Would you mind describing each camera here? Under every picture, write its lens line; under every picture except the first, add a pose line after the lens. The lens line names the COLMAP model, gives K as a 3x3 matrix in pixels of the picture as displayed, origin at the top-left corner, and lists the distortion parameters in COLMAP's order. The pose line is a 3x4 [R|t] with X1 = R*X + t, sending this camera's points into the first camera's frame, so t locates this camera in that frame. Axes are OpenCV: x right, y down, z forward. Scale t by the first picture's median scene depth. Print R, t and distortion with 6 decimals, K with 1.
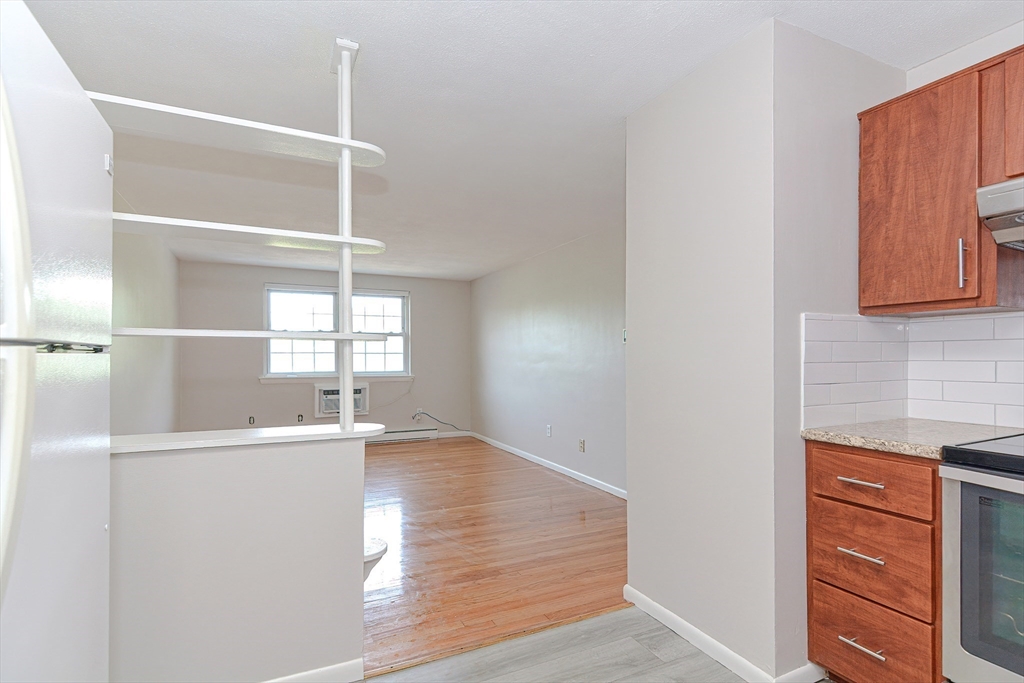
lens RADIAL K [[497.7, 0, 509.3], [0, 497.7, 367.3], [0, 0, 1]] dist [-0.003326, -0.002571]
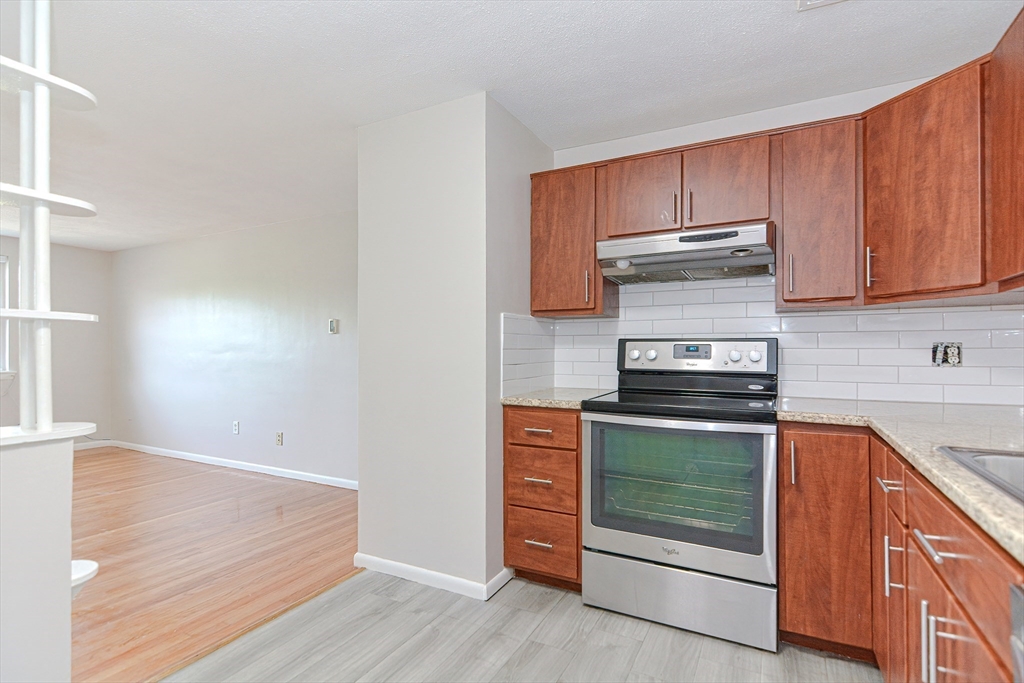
lens RADIAL K [[497.7, 0, 509.3], [0, 497.7, 367.3], [0, 0, 1]] dist [-0.003326, -0.002571]
pose [[0.799214, -0.018484, 0.600762, -0.217257], [0.009452, 0.999790, 0.018188, 0.015909], [-0.600972, -0.008857, 0.799221, -0.111554]]
